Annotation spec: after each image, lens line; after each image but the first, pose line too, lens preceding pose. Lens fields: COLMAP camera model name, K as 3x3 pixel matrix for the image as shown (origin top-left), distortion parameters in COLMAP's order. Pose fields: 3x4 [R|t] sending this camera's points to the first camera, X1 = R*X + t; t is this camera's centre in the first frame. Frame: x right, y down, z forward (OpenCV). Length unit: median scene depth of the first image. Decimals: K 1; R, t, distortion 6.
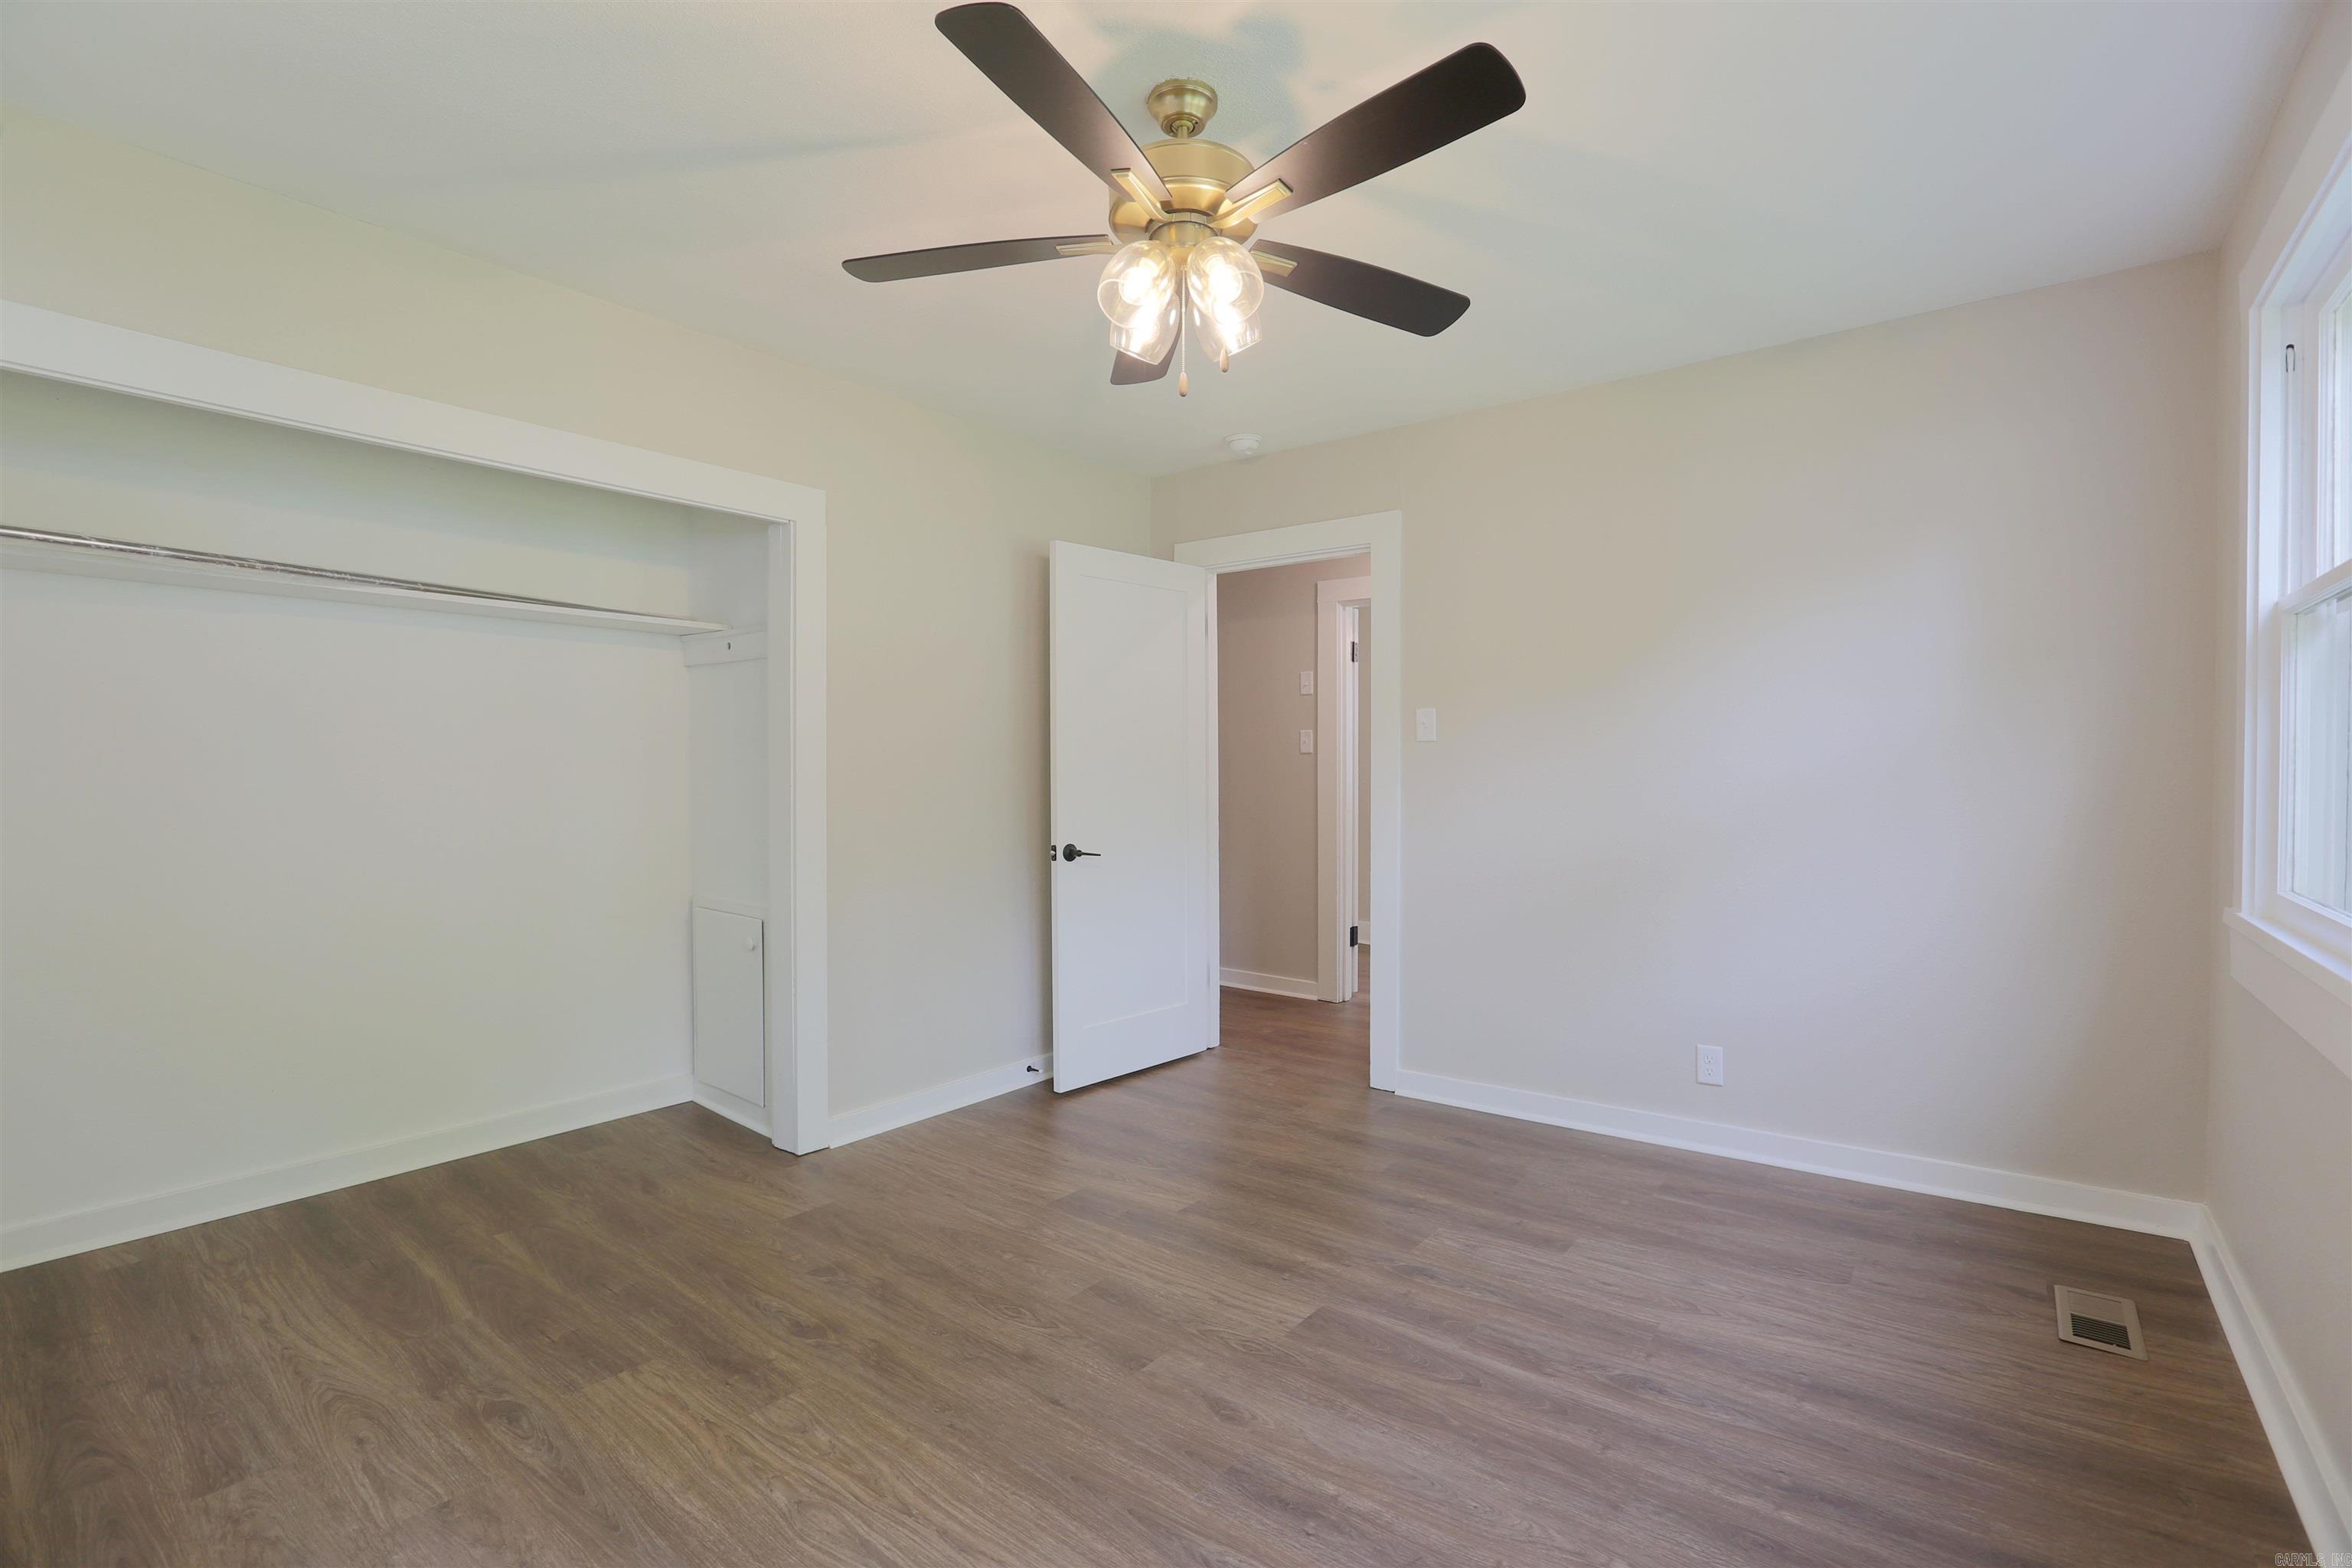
lens RADIAL K [[1069.3, 0, 1174.1], [0, 1069.3, 783.5], [0, 0, 1]] dist [-0.055410, 0.017918]
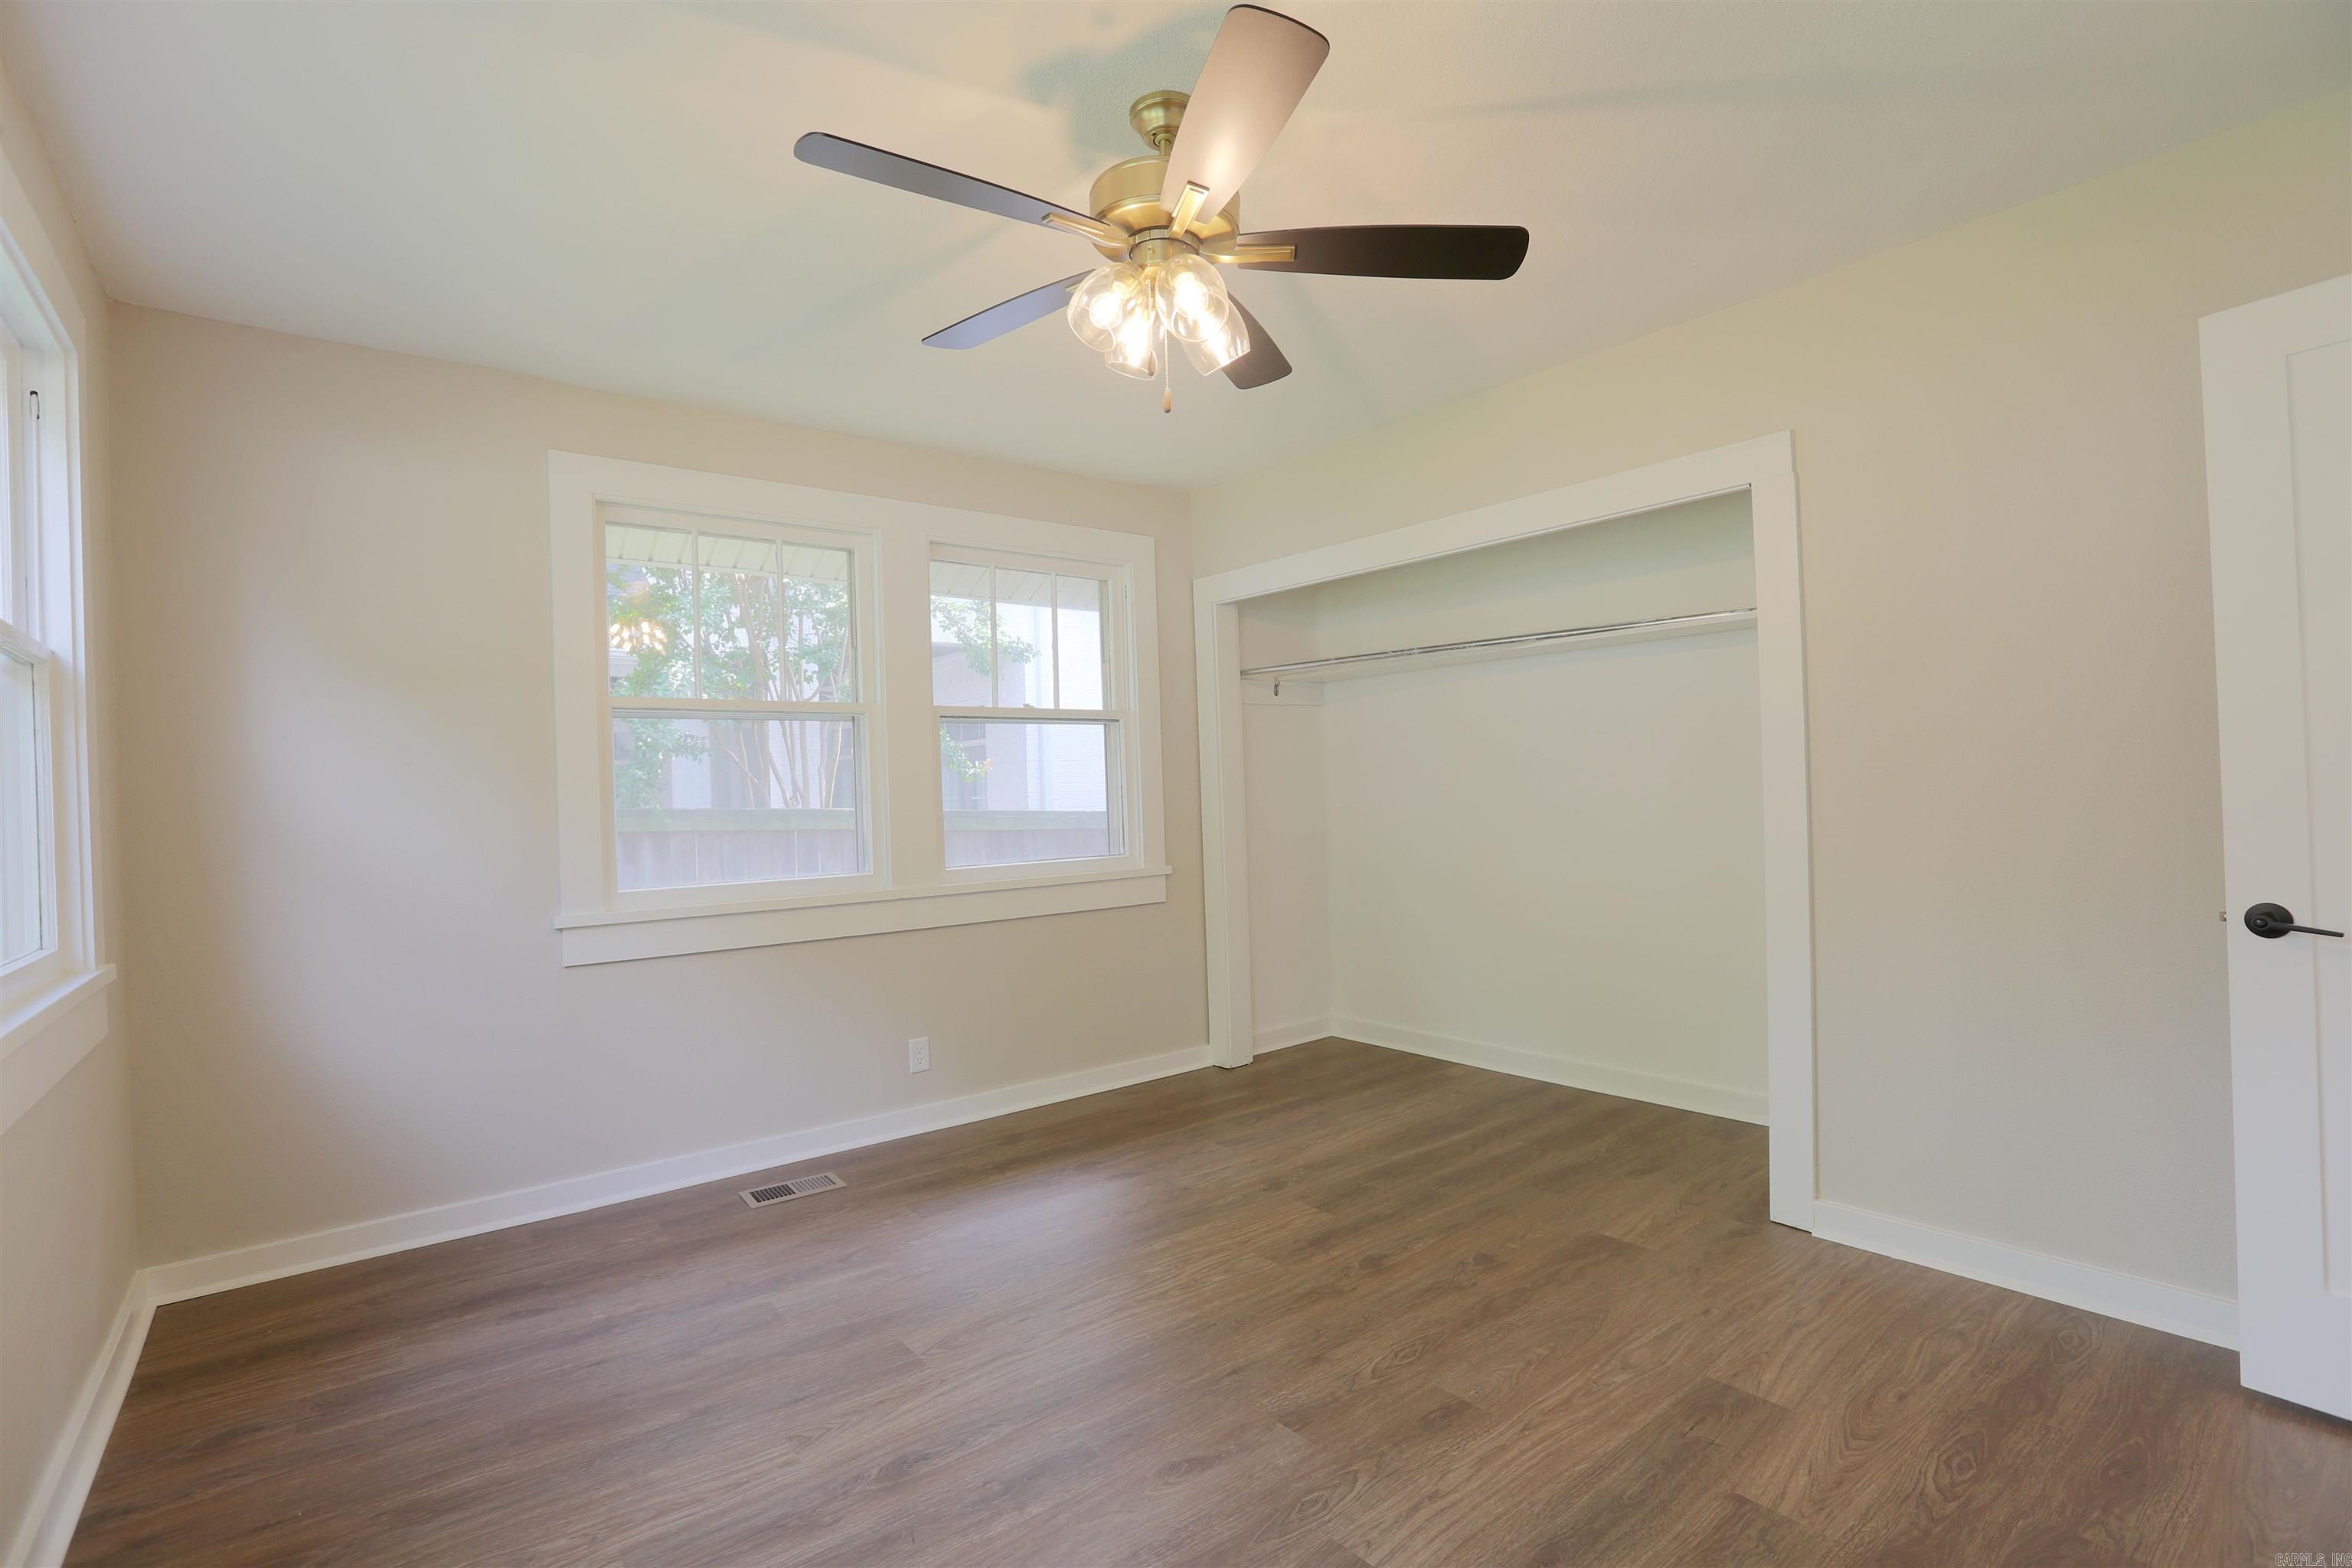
lens RADIAL K [[1069.3, 0, 1174.1], [0, 1069.3, 783.5], [0, 0, 1]] dist [-0.055410, 0.017918]
pose [[-0.229414, 0.003472, -0.973323, 0.765707], [0.017682, 0.999843, -0.000601, -0.013467], [0.973168, -0.017348, -0.229439, 0.962884]]
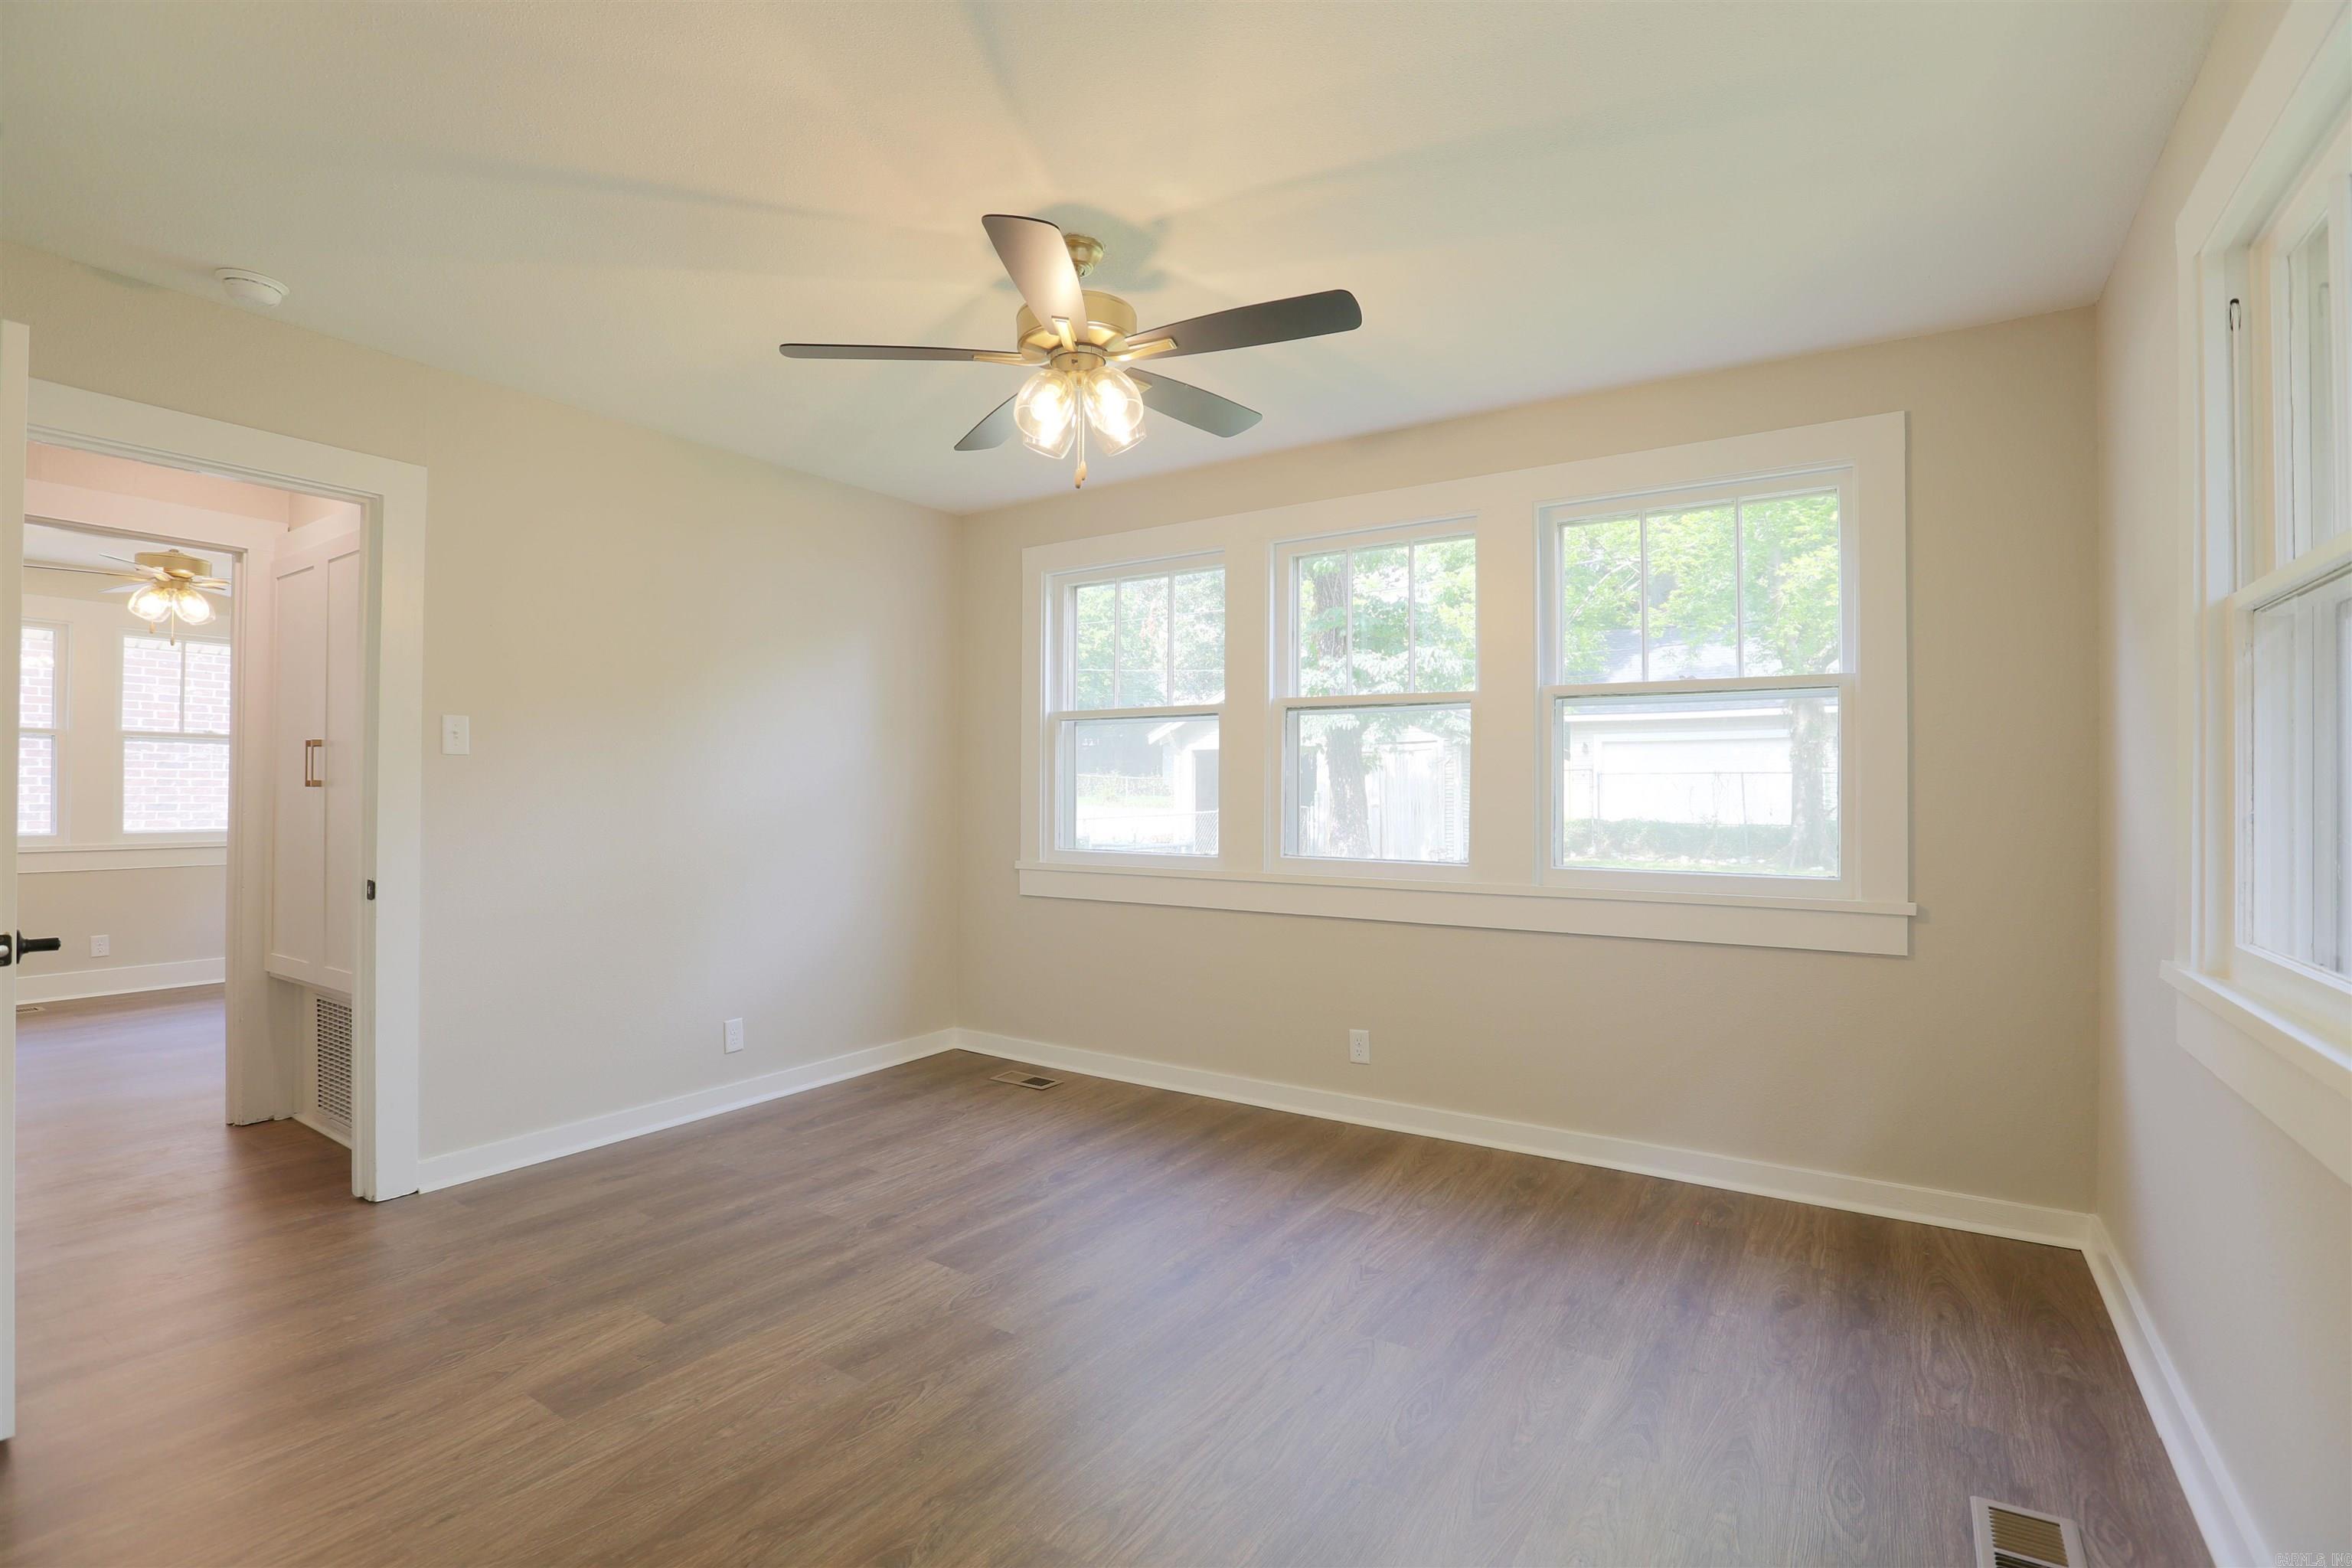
lens RADIAL K [[1069.3, 0, 1174.1], [0, 1069.3, 783.5], [0, 0, 1]] dist [-0.055410, 0.017918]
pose [[-0.077337, 0.012632, 0.996925, -0.975040], [0.009685, 0.999882, -0.011919, -0.002392], [-0.996958, 0.008733, -0.077450, 0.774729]]
